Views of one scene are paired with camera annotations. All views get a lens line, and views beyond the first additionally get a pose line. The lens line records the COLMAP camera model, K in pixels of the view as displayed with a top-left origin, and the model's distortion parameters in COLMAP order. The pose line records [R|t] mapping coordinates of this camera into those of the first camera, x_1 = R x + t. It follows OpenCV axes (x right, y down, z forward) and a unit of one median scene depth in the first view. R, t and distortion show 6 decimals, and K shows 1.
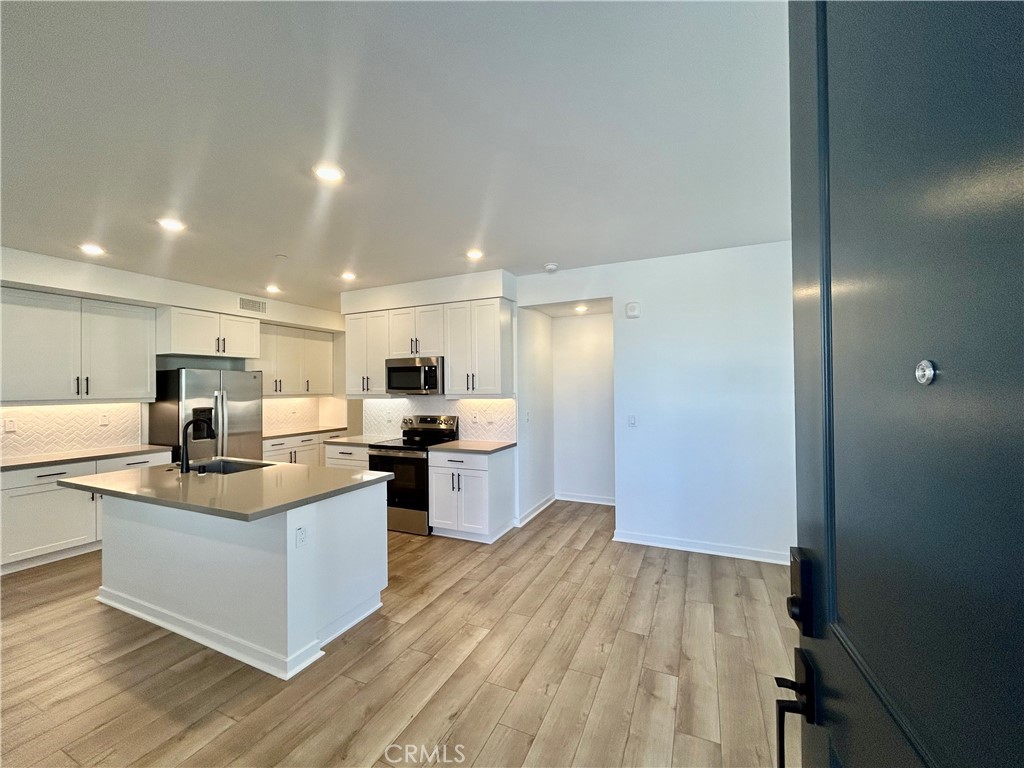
lens RADIAL K [[415.1, 0, 512.0], [0, 415.1, 384.0], [0, 0, 1]] dist [0.000440, -0.000088]
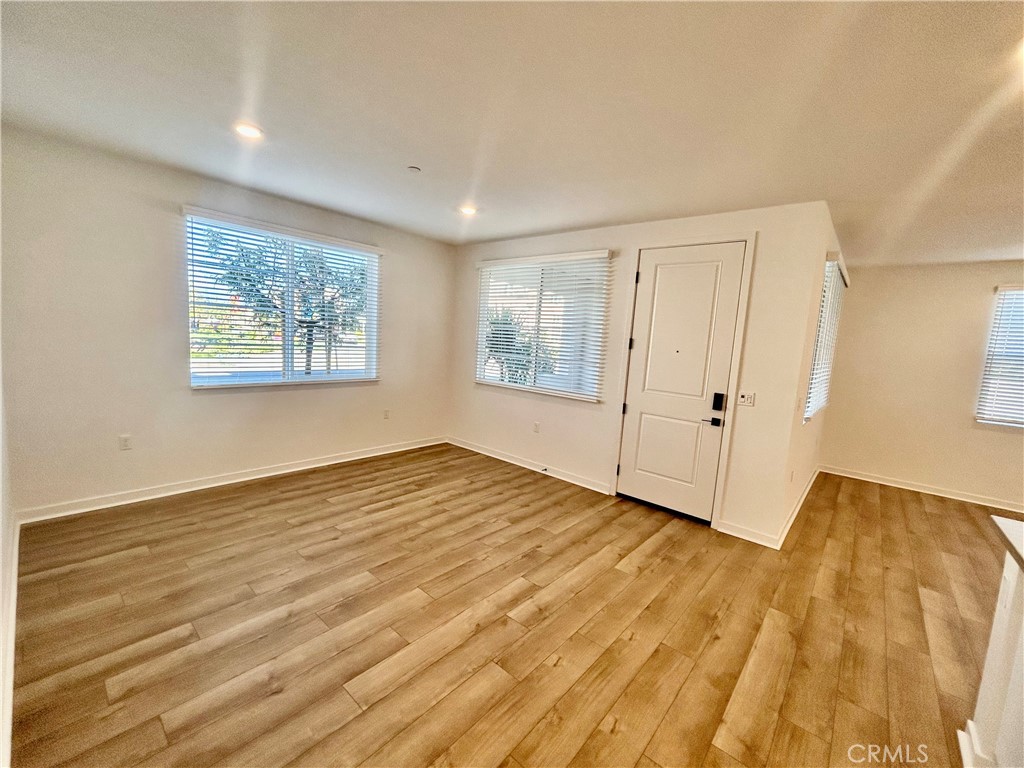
lens RADIAL K [[415.1, 0, 512.0], [0, 415.1, 384.0], [0, 0, 1]] dist [0.000440, -0.000088]
pose [[-0.958290, -0.080237, 0.274304, 0.086704], [-0.054343, 0.993428, 0.100738, -0.003205], [-0.280584, 0.081630, -0.956352, 1.284877]]
